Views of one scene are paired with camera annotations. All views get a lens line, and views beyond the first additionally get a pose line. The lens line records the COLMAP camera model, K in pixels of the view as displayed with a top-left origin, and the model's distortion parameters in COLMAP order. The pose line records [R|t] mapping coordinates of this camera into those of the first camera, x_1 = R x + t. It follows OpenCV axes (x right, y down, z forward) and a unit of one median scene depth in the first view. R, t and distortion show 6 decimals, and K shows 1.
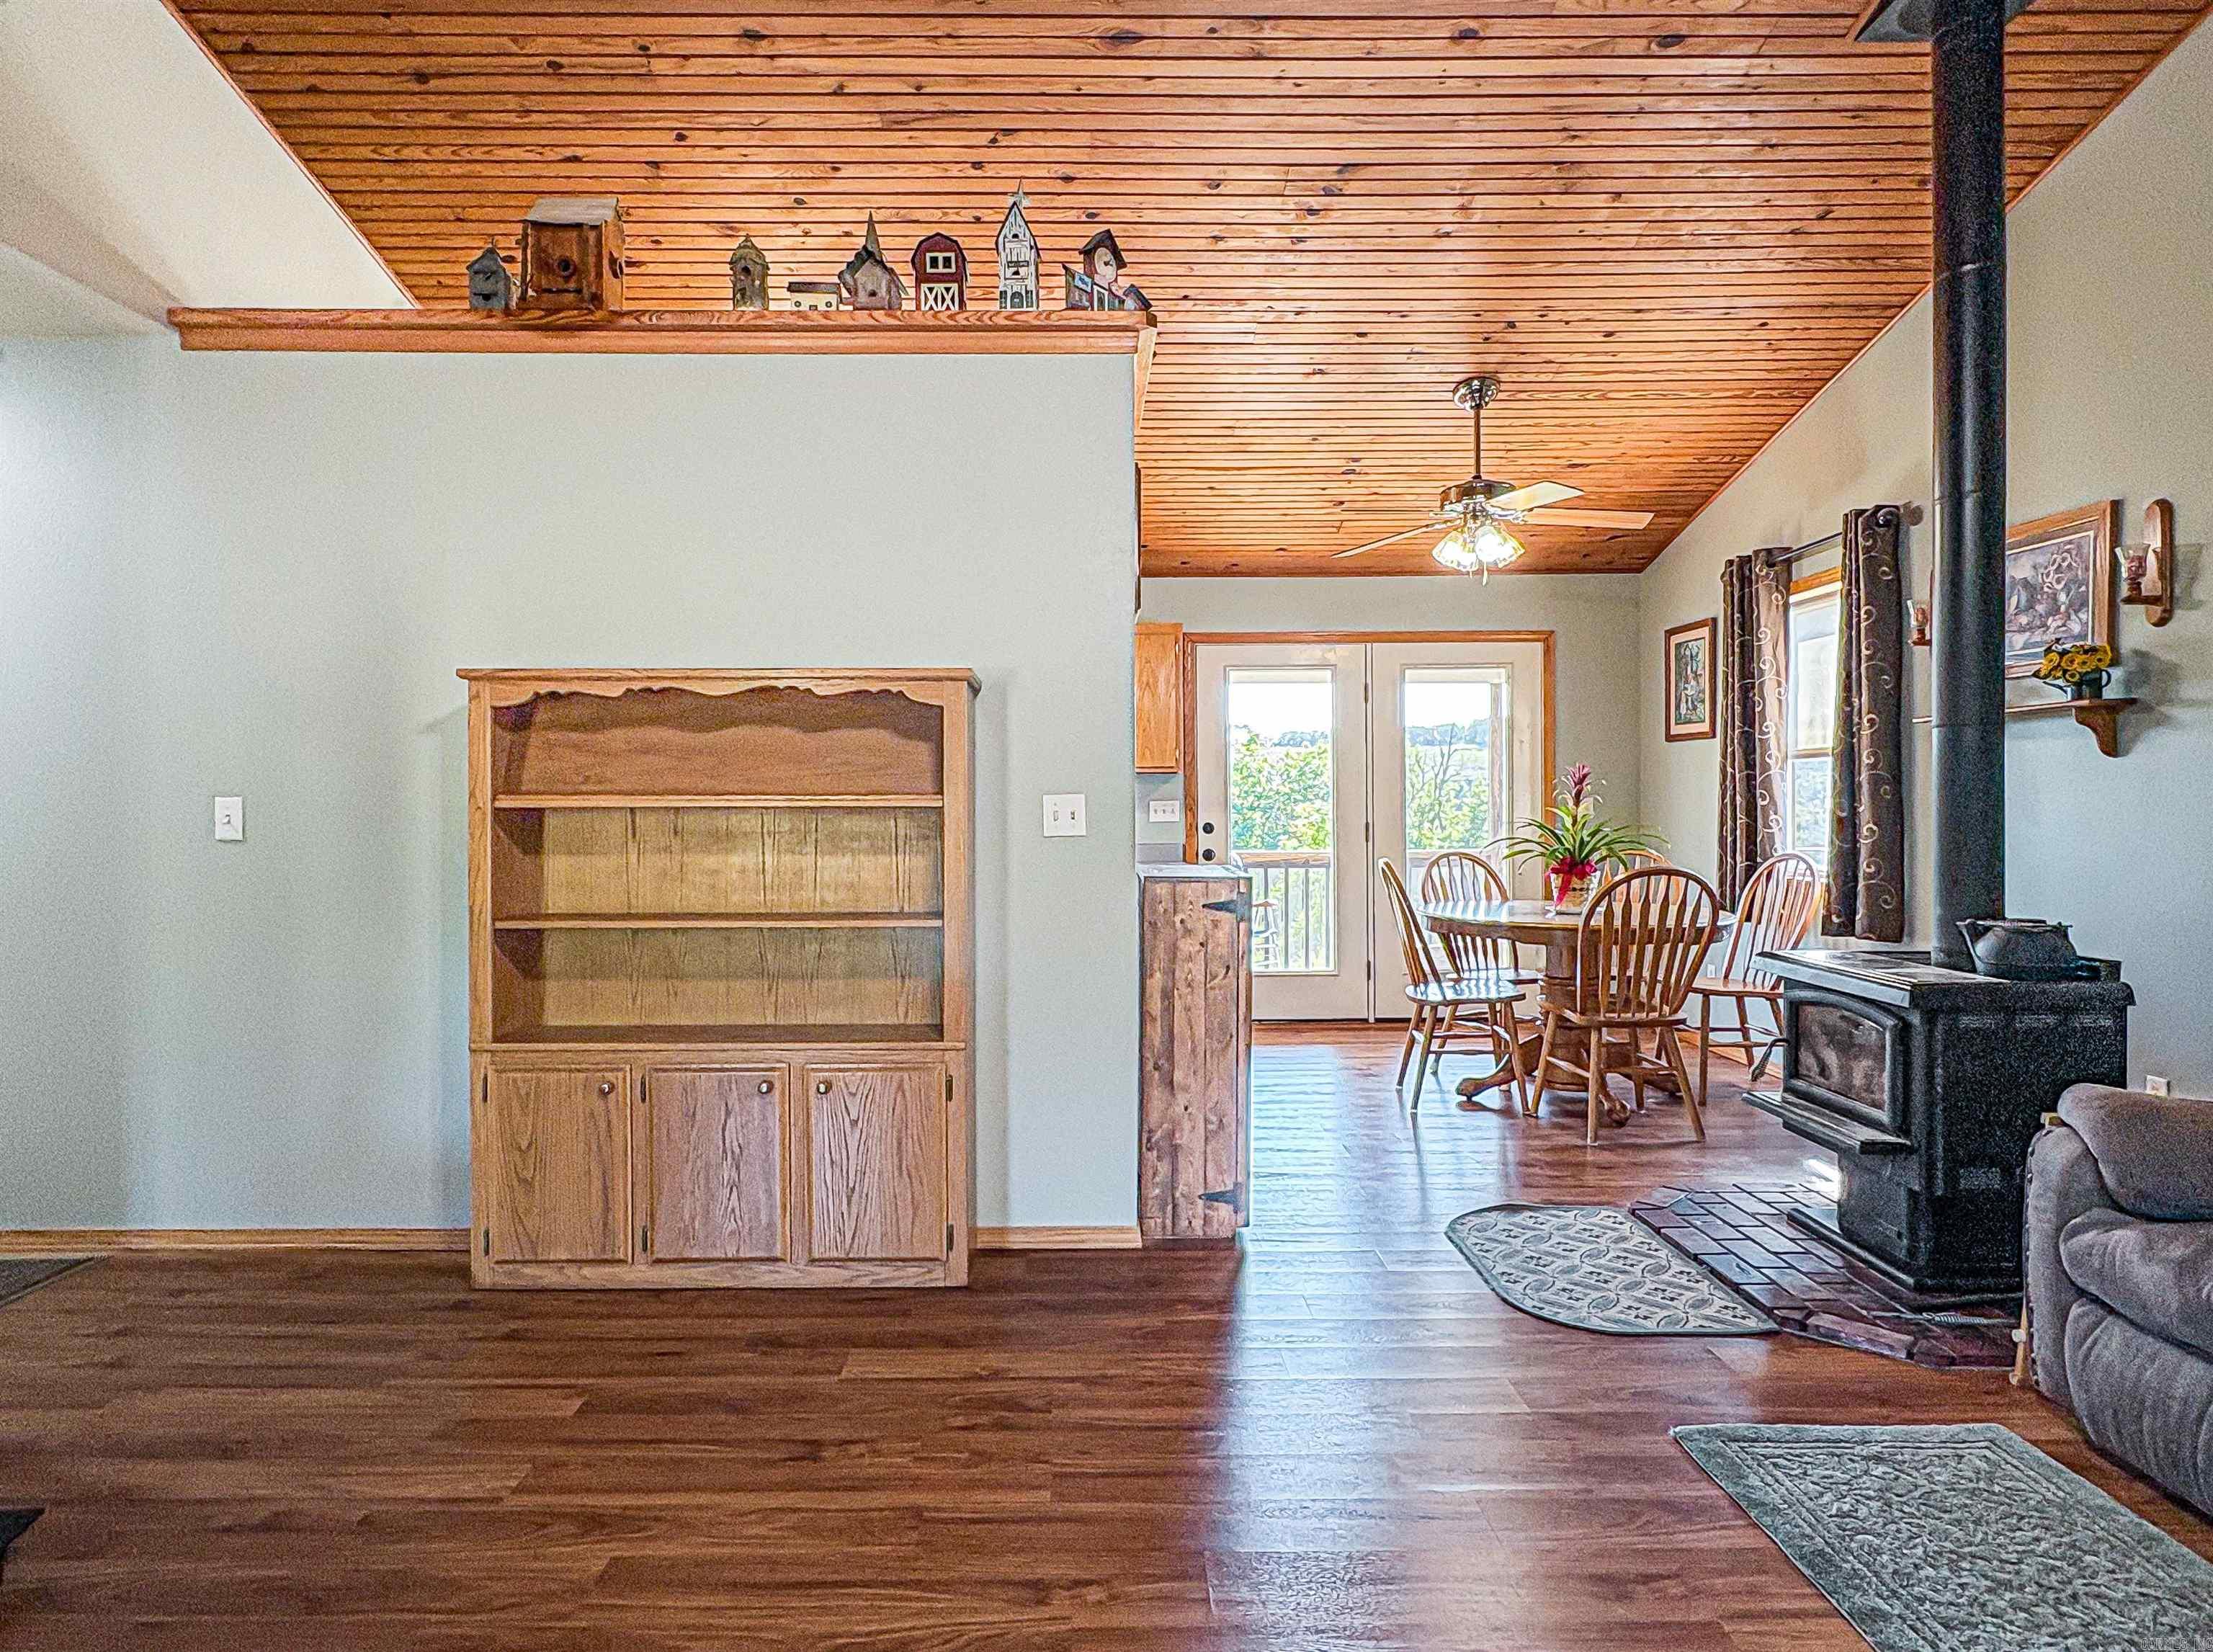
lens RADIAL K [[1244.4, 0, 1099.3], [0, 1244.4, 825.1], [0, 0, 1]] dist [-0.001090, 0.001548]
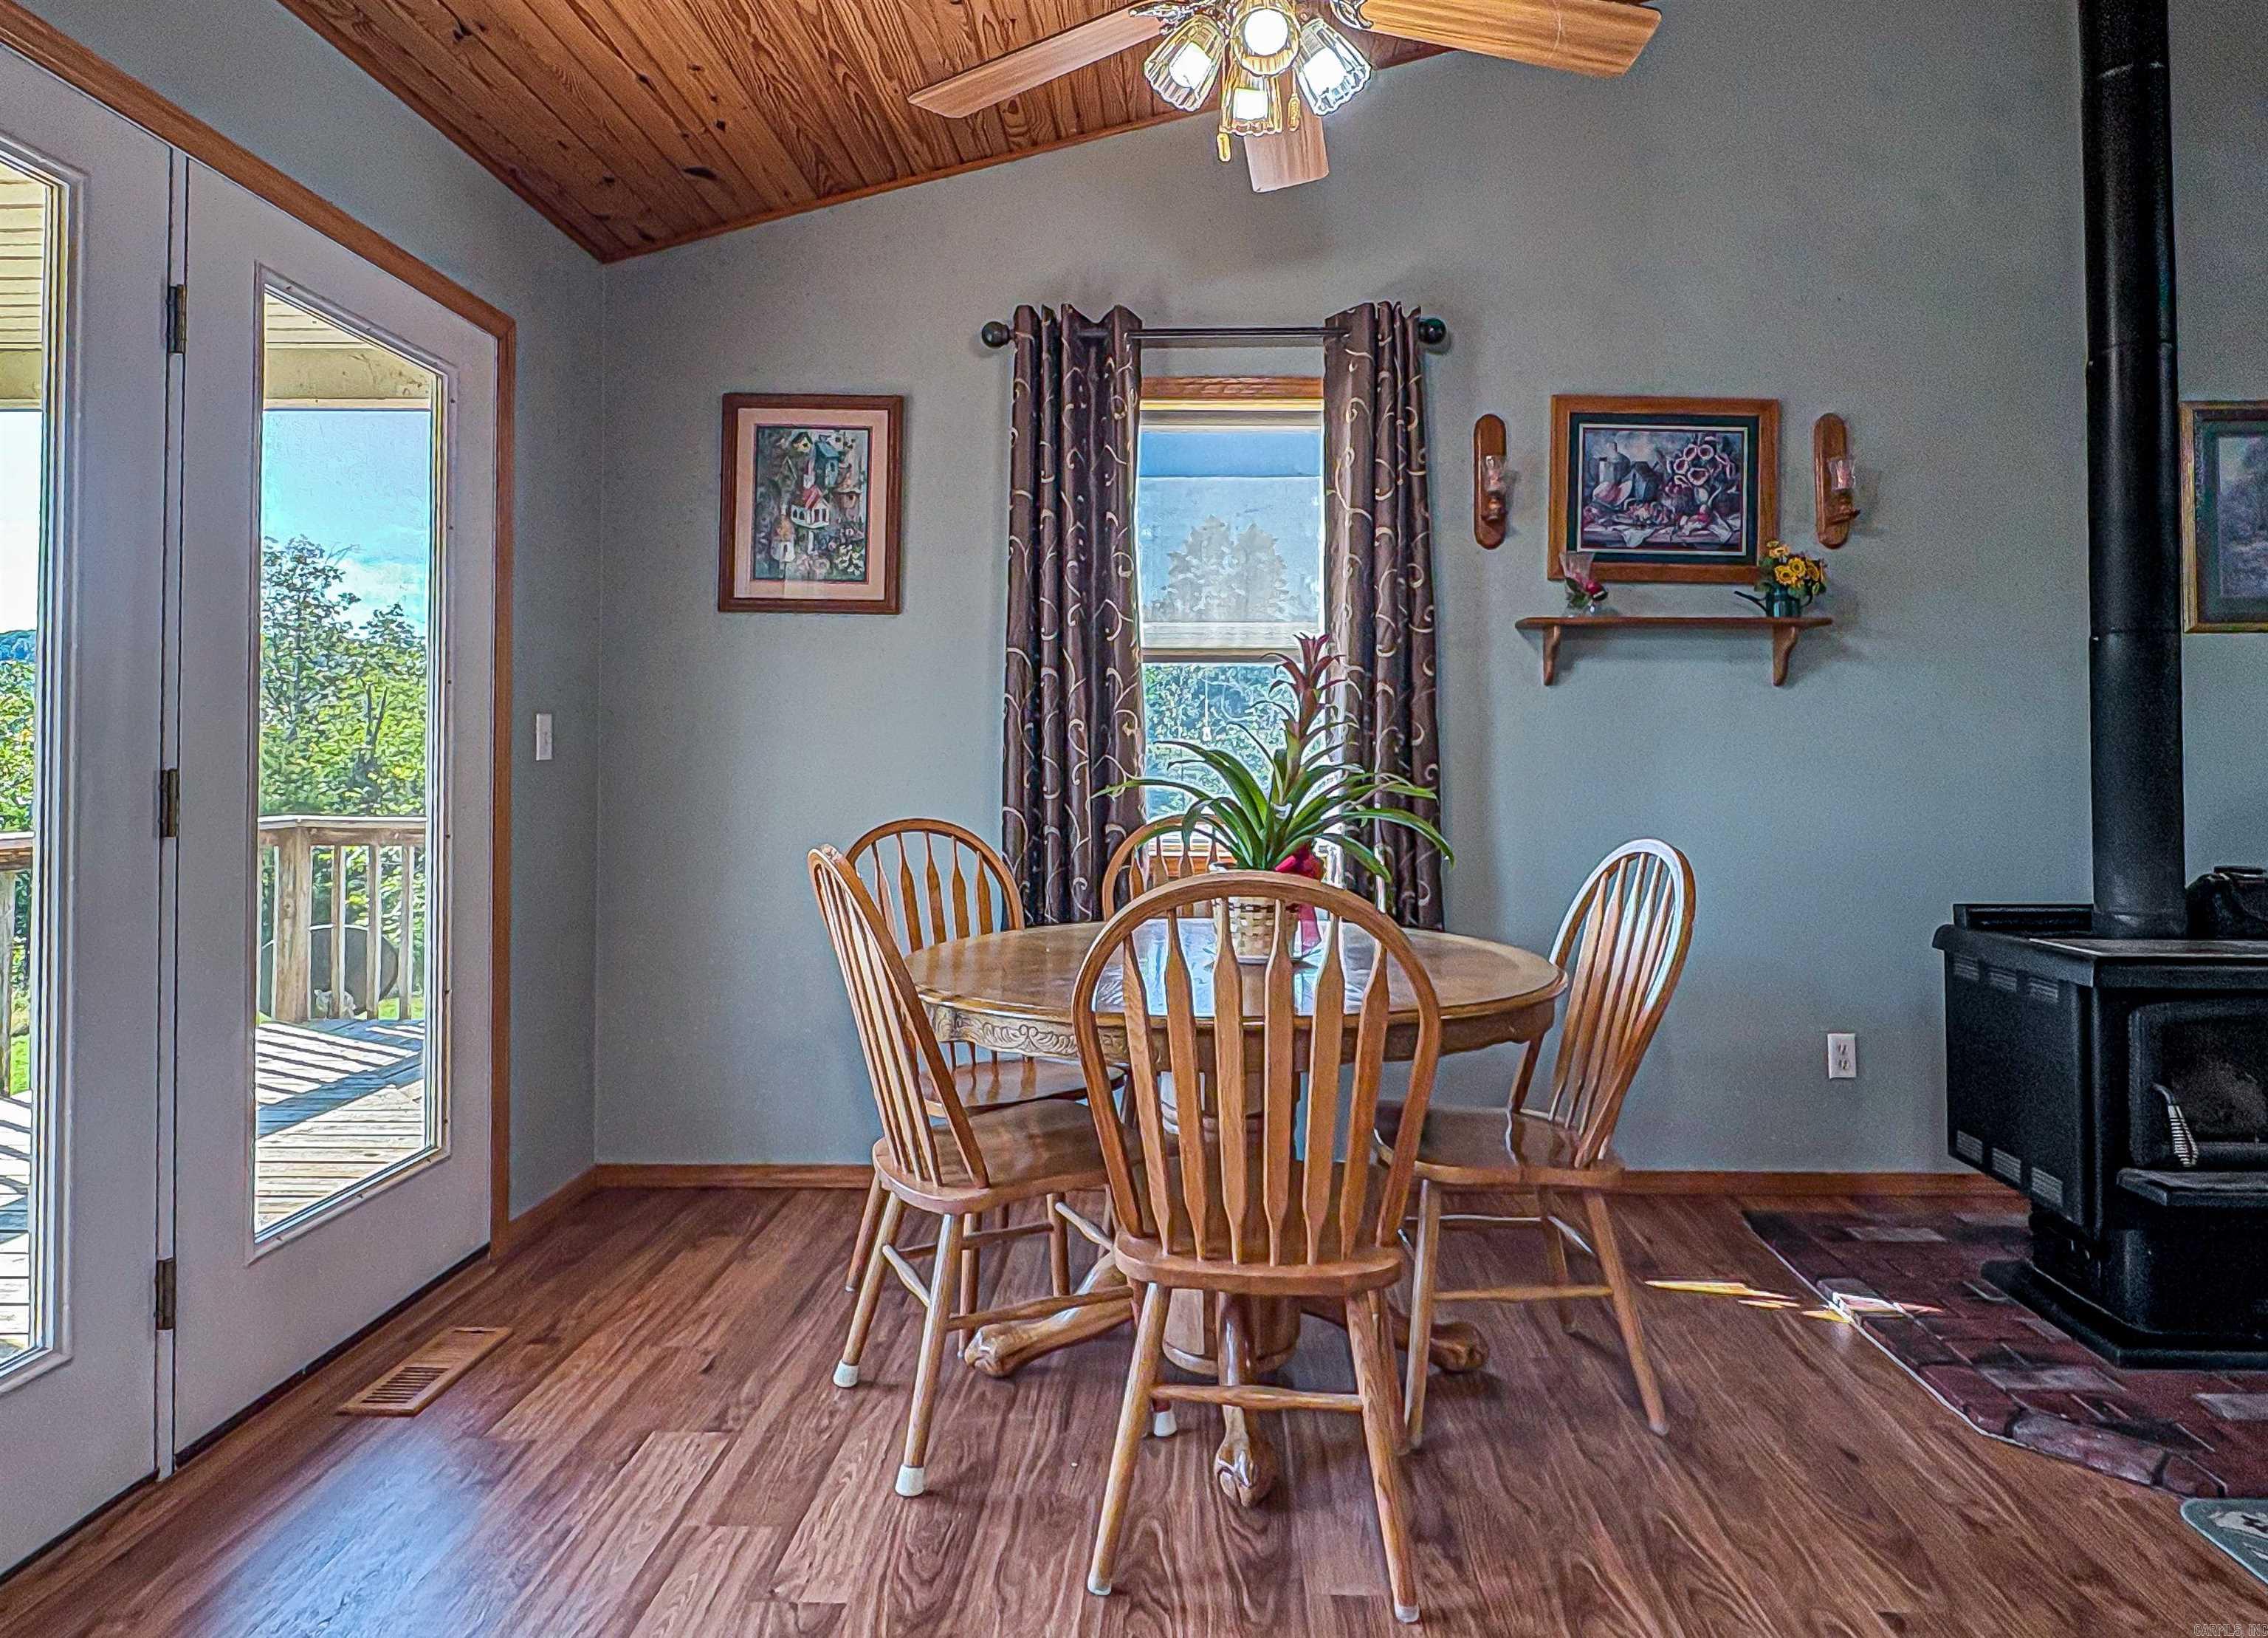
lens RADIAL K [[1326.7, 0, 1173.1], [0, 1326.7, 750.5], [0, 0, 1]] dist [0.003177, -0.000016]
pose [[0.026718, 0.018794, 0.999466, -0.138257], [0.010653, 0.999761, -0.019085, 0.004465], [-0.999586, 0.011157, 0.026512, 1.339167]]
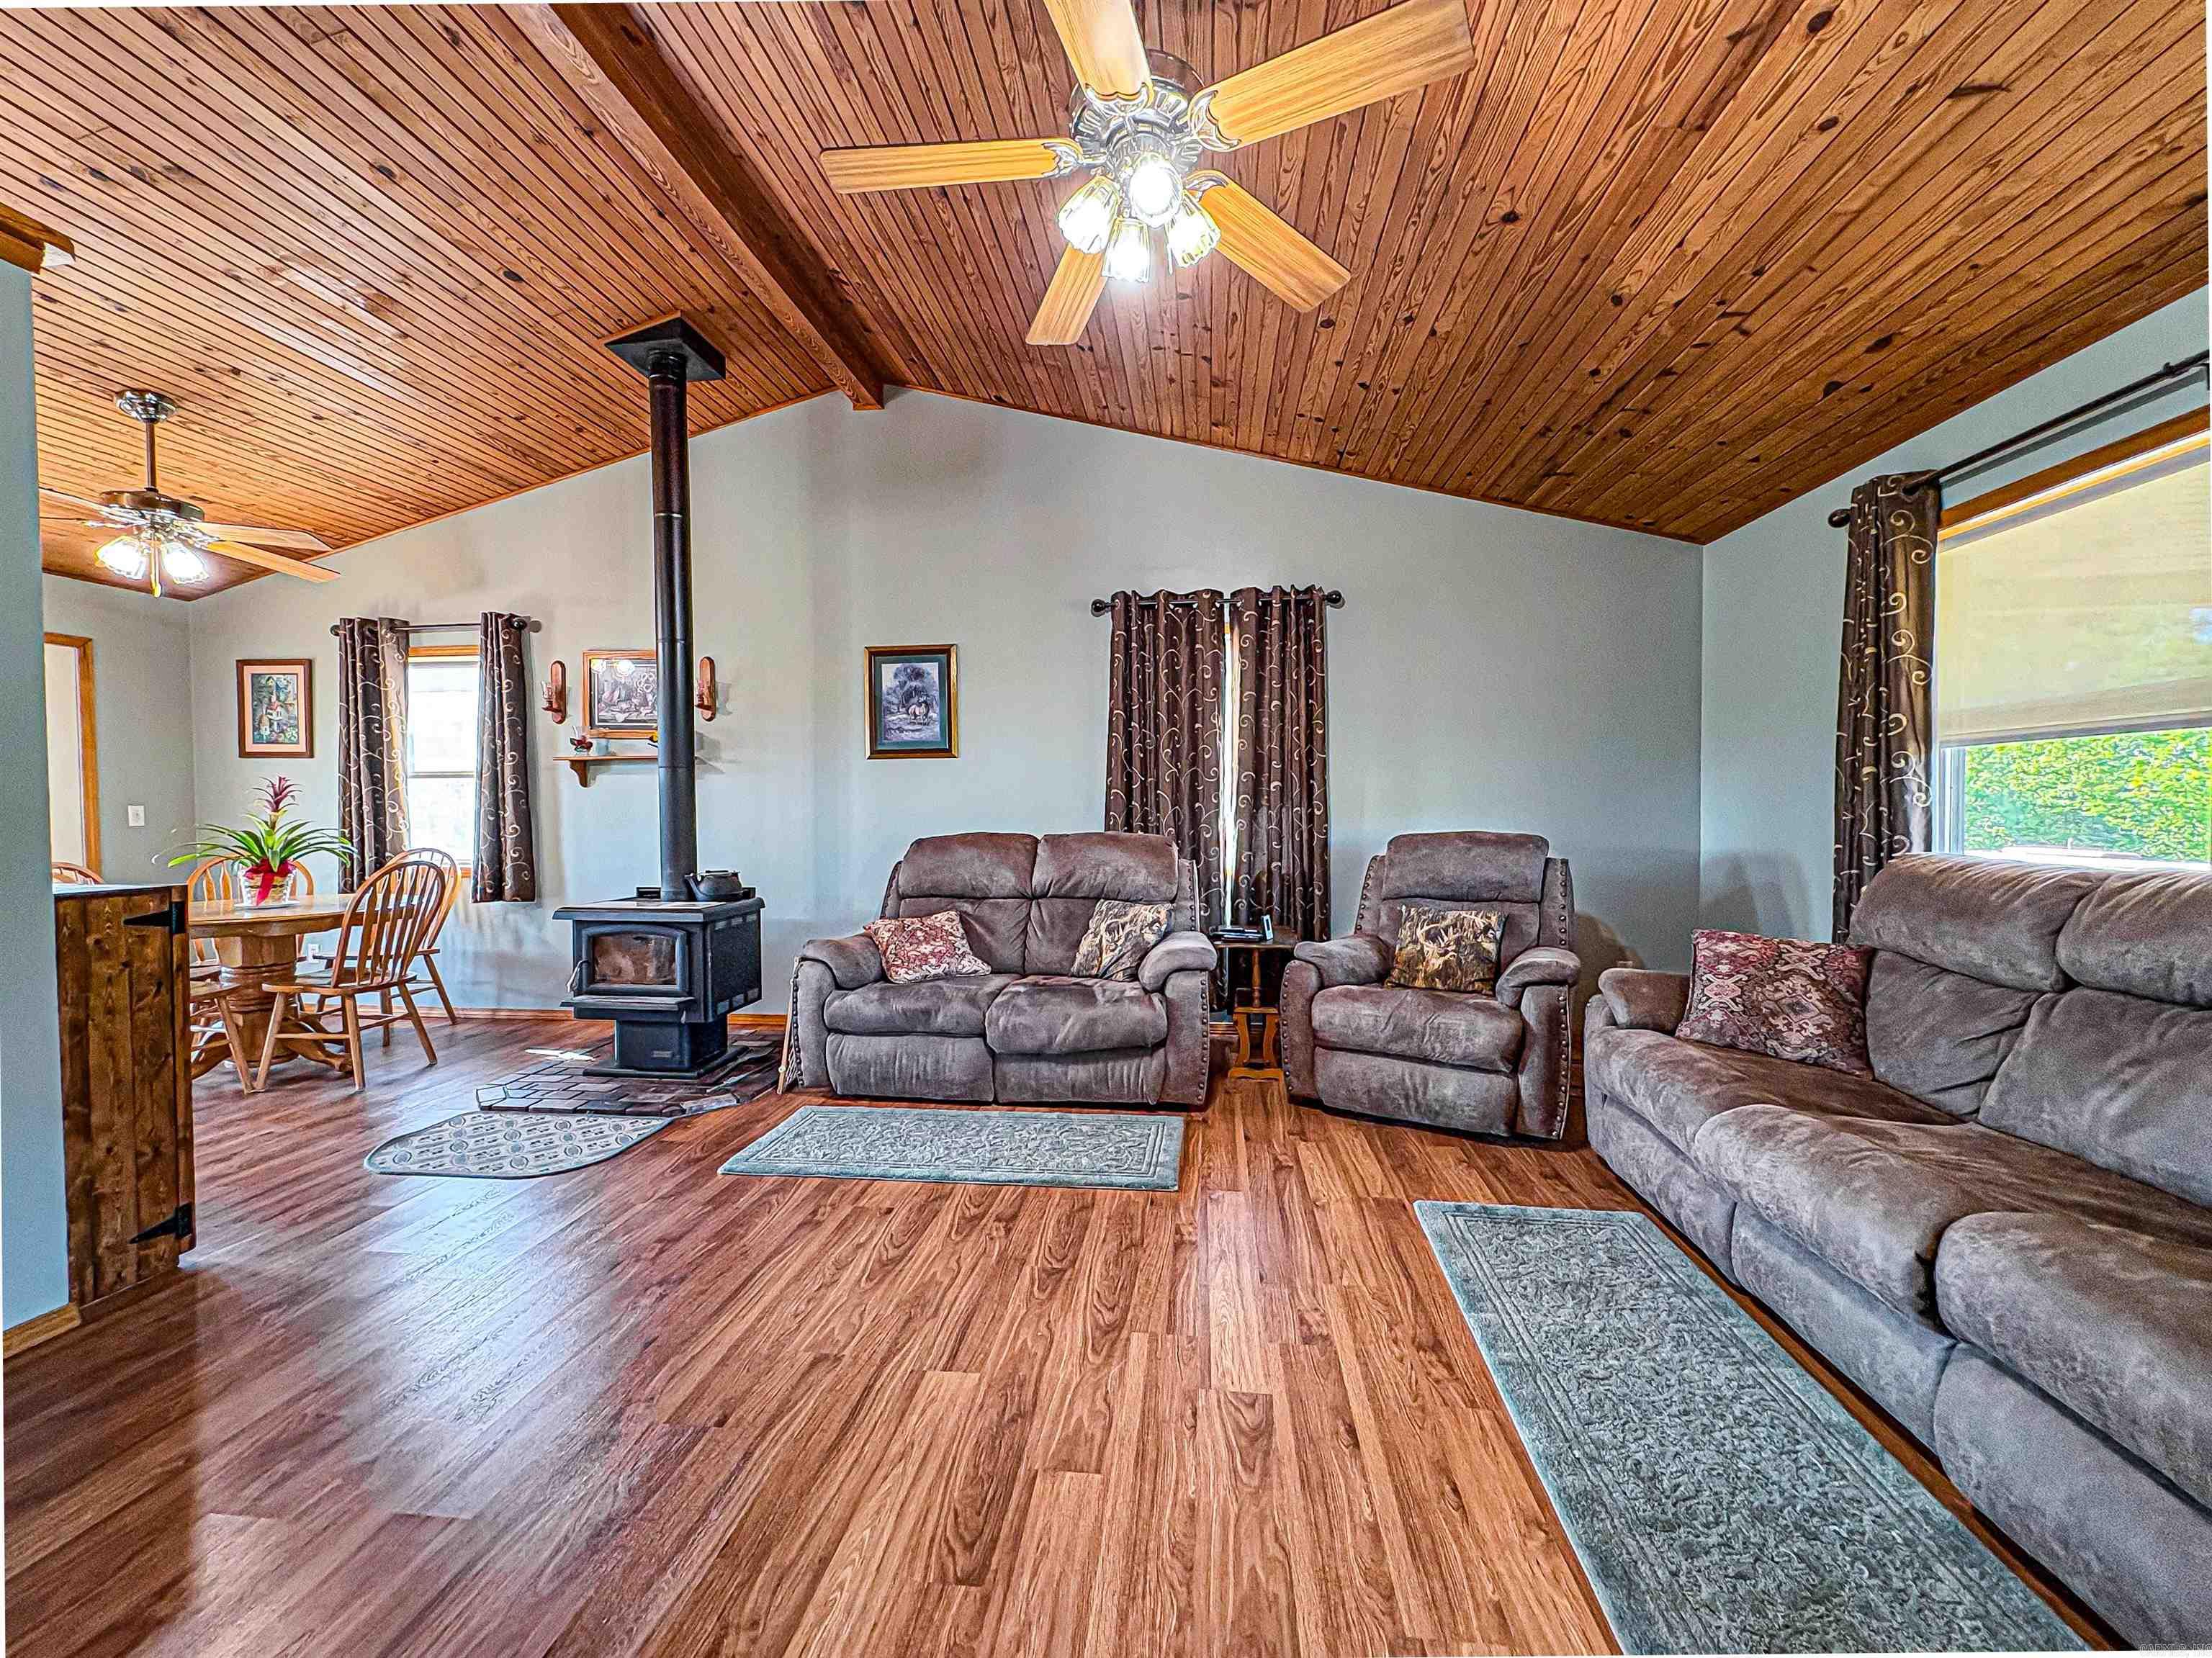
lens RADIAL K [[887.1, 0, 1102.7], [0, 887.1, 827.5], [0, 0, 1]] dist [0.000399, -0.000051]
pose [[0.124986, -0.016511, 0.992021, -0.425647], [0.018486, 0.999727, 0.014310, 0.000120], [-0.991986, 0.016550, 0.125257, 0.189374]]
